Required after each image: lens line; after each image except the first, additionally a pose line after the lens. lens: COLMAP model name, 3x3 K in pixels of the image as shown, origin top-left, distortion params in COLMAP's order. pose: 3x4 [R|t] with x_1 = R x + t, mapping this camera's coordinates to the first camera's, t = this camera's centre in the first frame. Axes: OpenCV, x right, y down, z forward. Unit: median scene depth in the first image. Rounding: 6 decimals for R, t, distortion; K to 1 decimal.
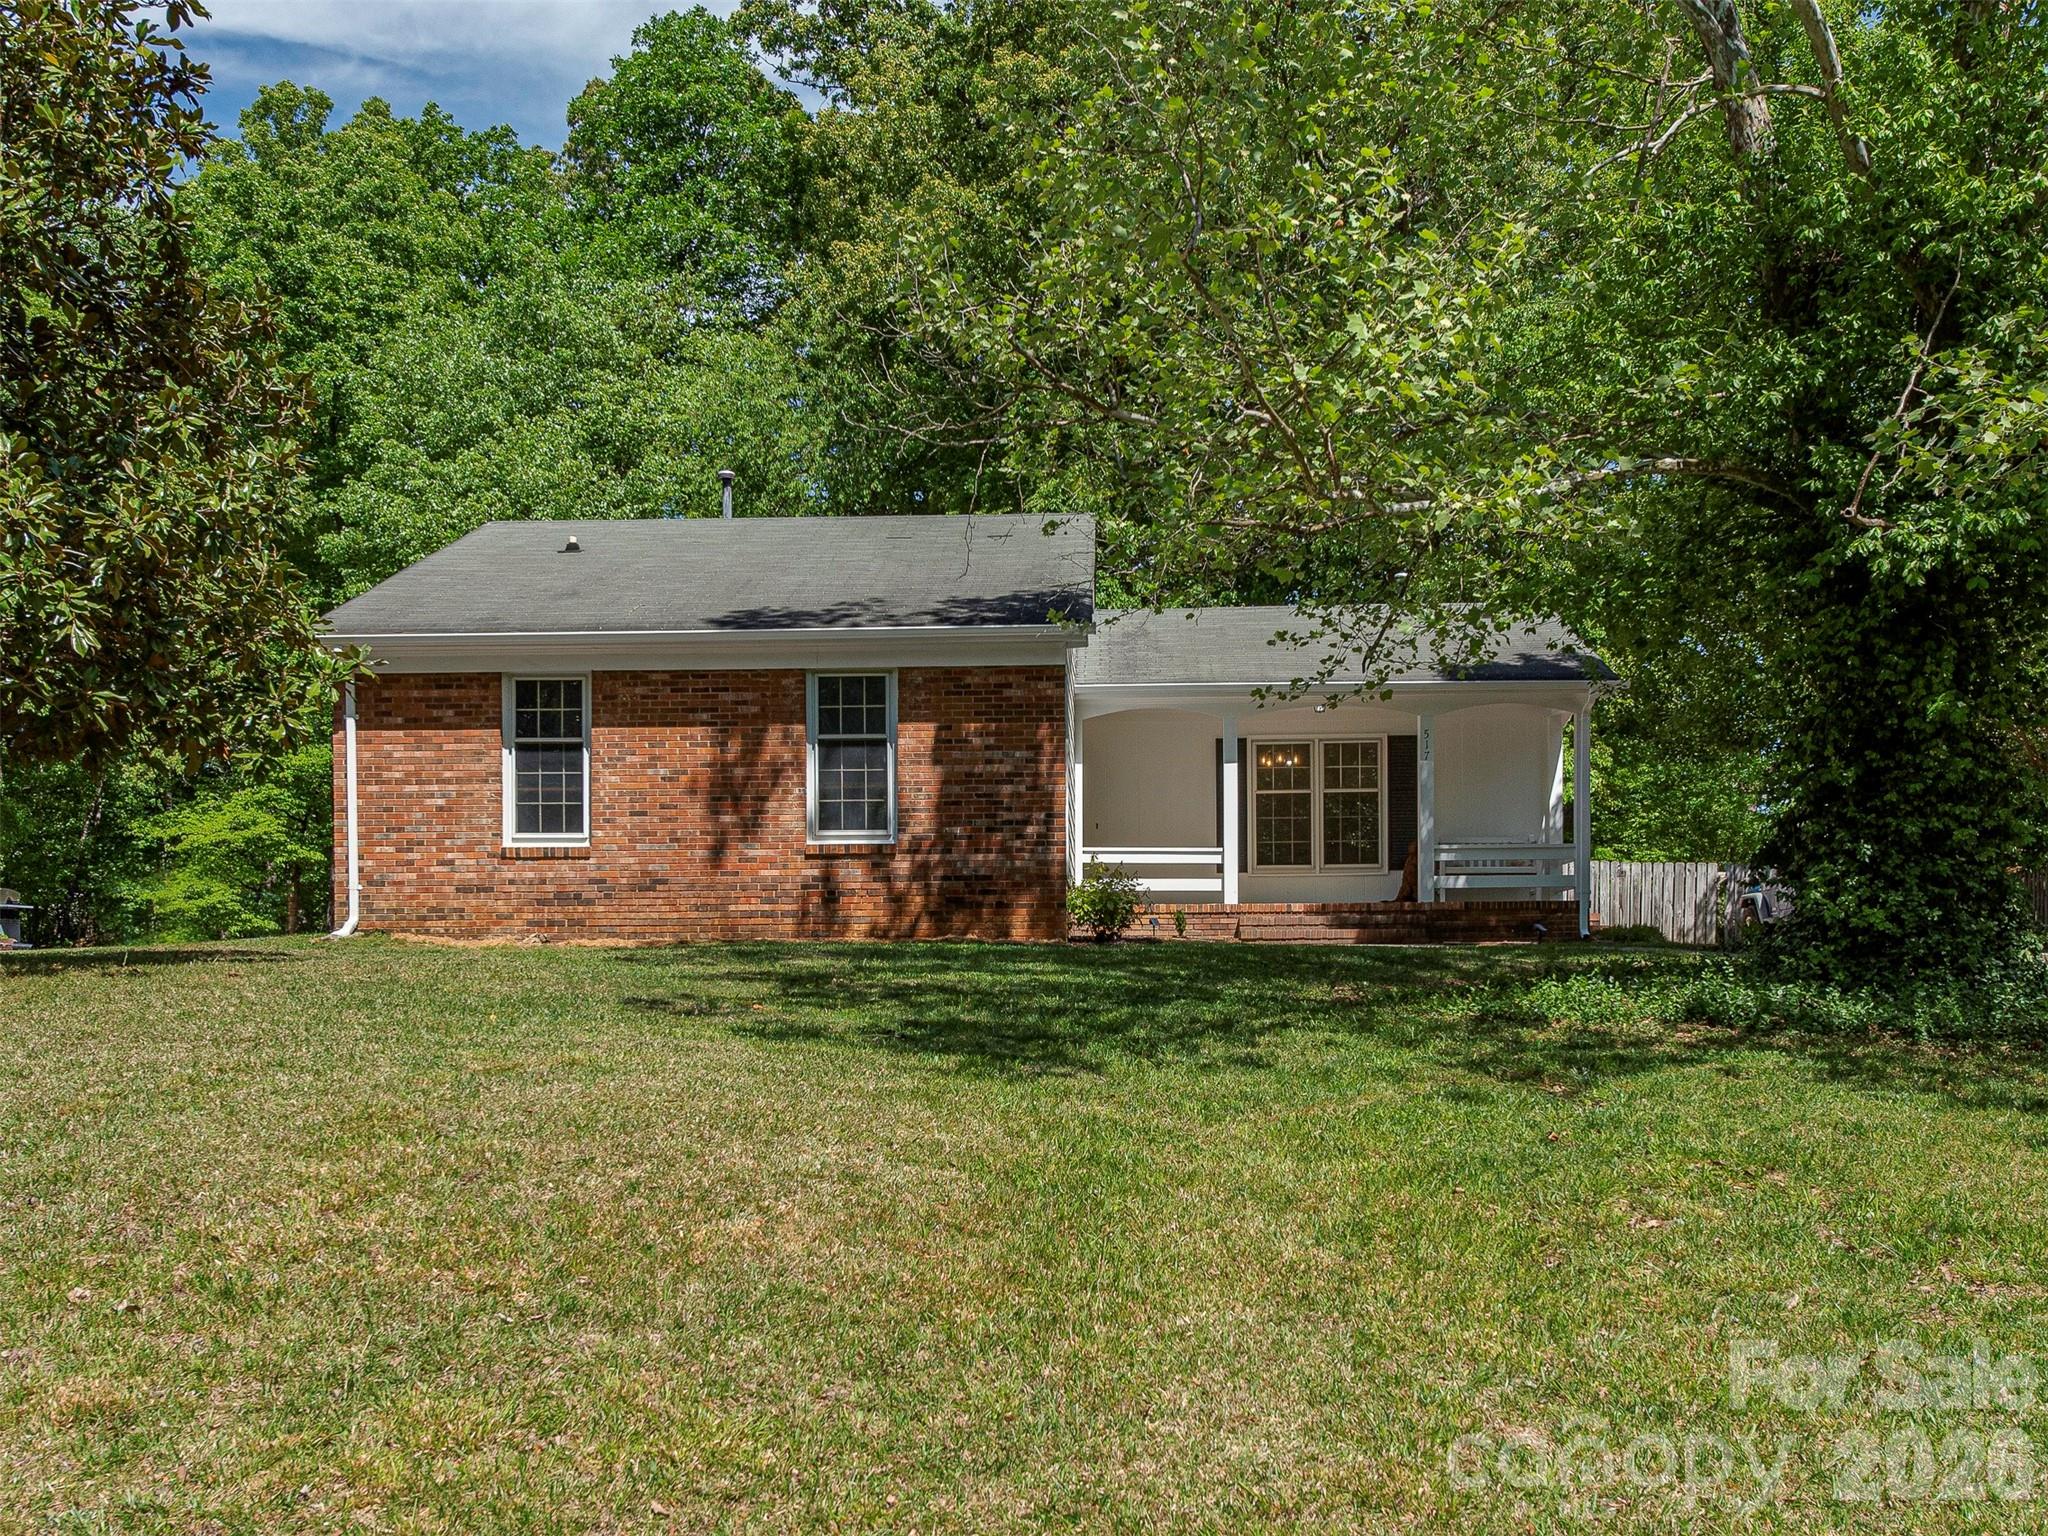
lens RADIAL K [[1445.0, 0, 1028.1], [0, 1445.0, 778.7], [0, 0, 1]] dist [0.012892, 0.001289]
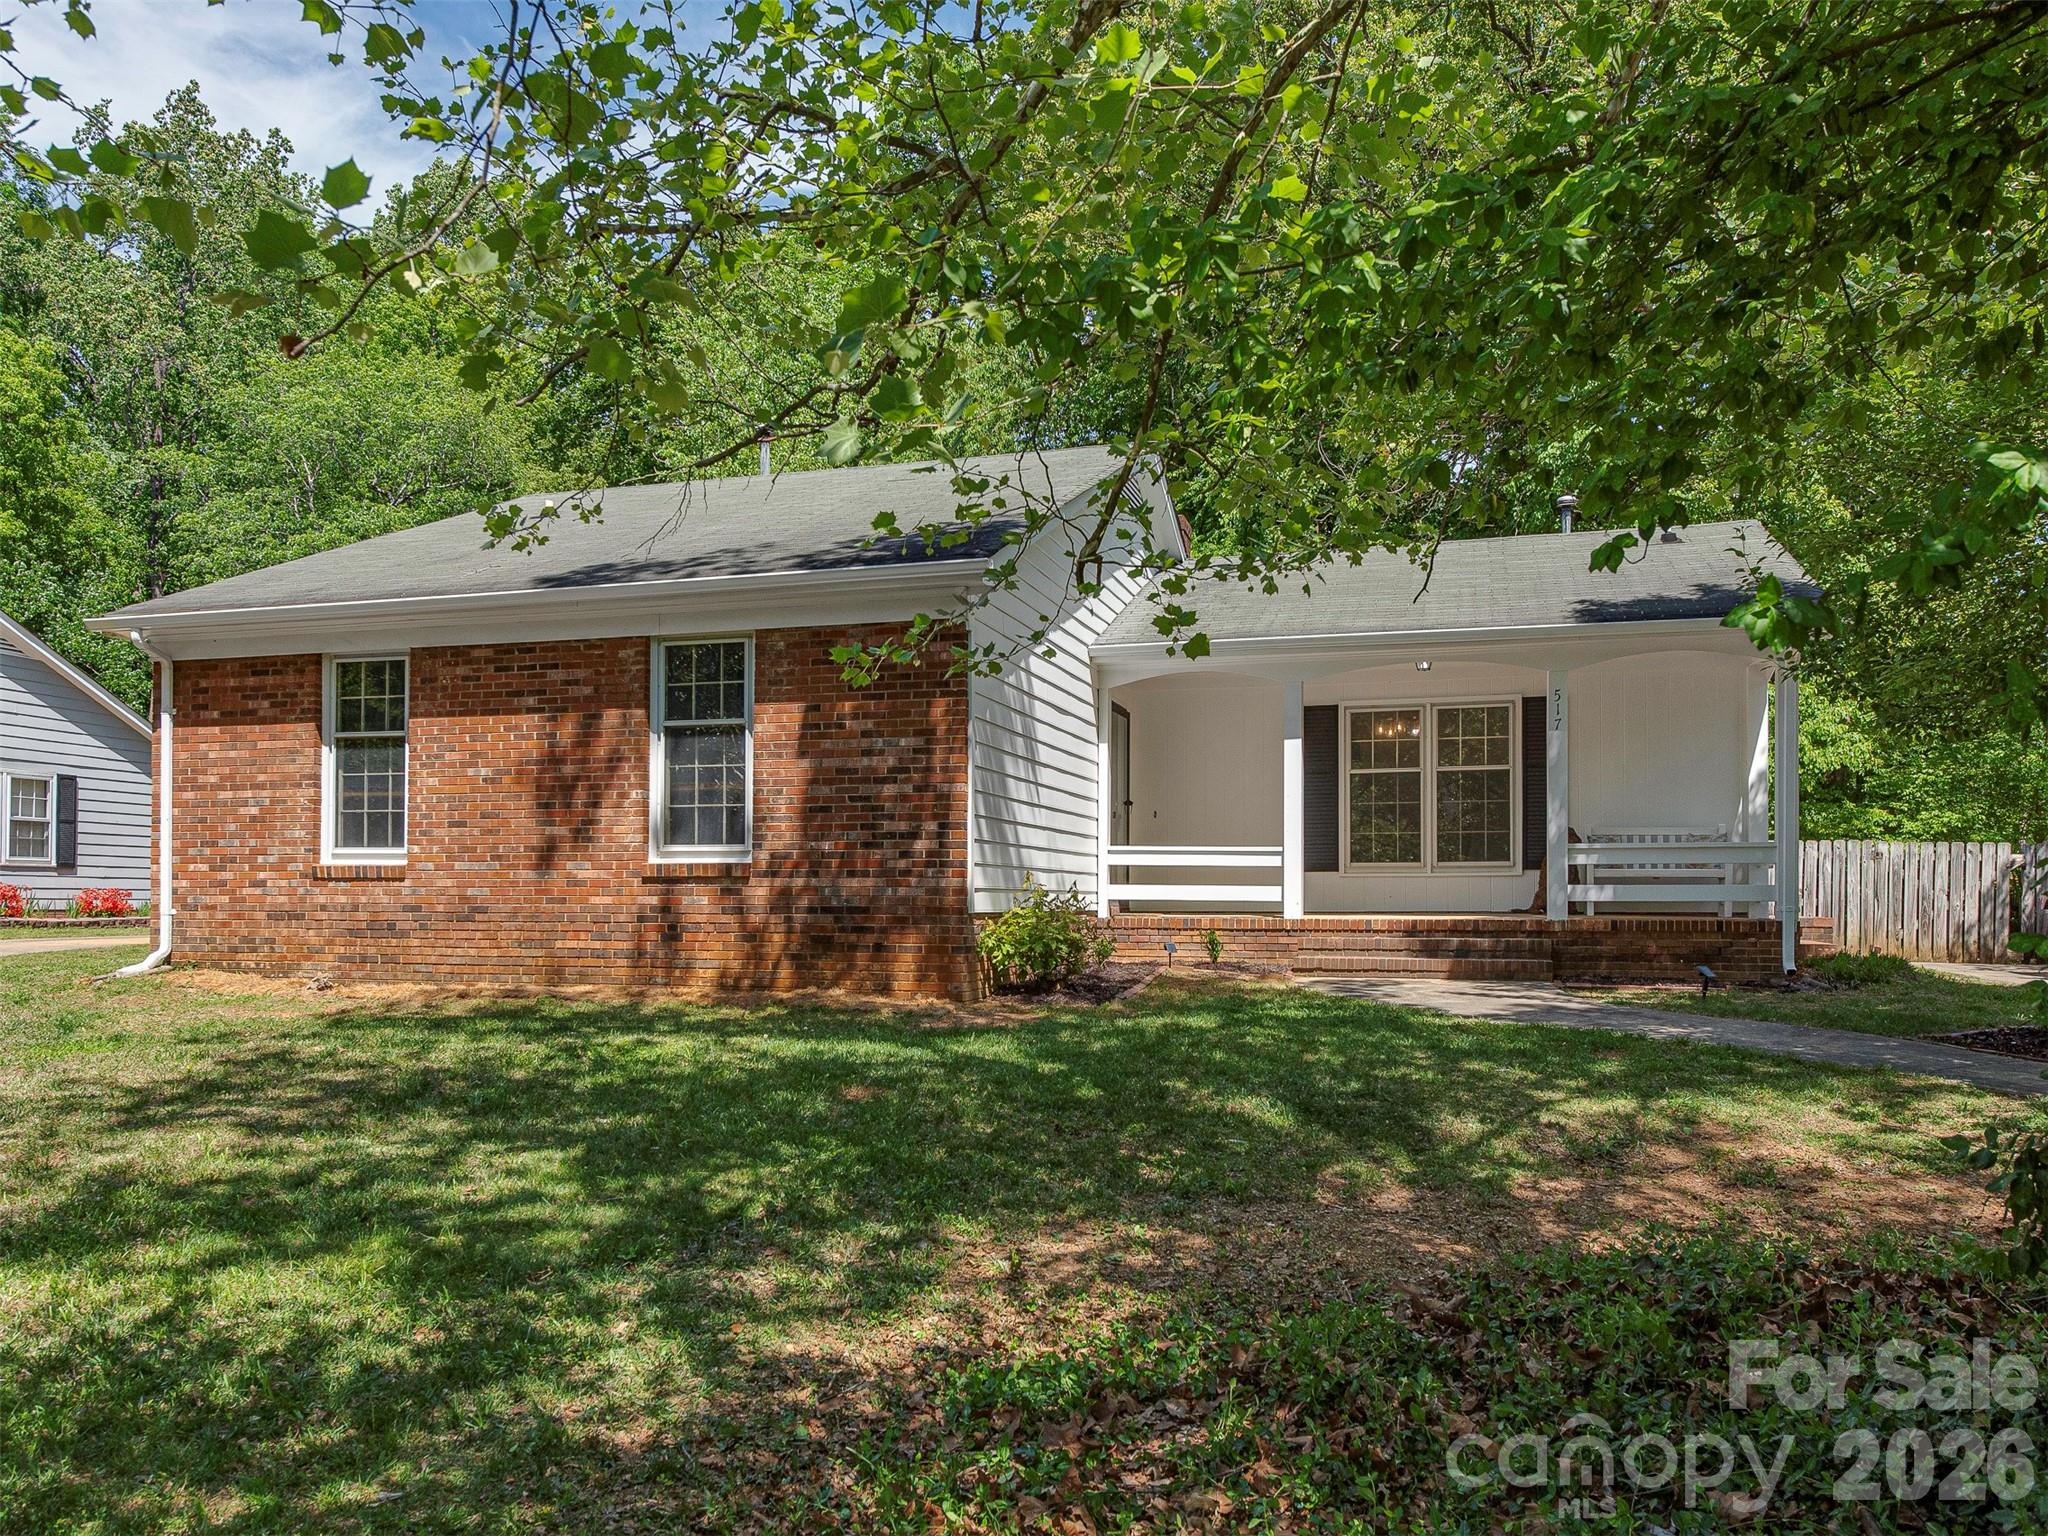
lens RADIAL K [[1293.0, 0, 1018.1], [0, 1293.0, 756.9], [0, 0, 1]] dist [0.005689, 0.000491]
pose [[0.976407, -0.015673, -0.215368, 0.188659], [0.018997, 0.999730, 0.013371, -0.016861], [0.215100, -0.017147, 0.976441, 0.364002]]
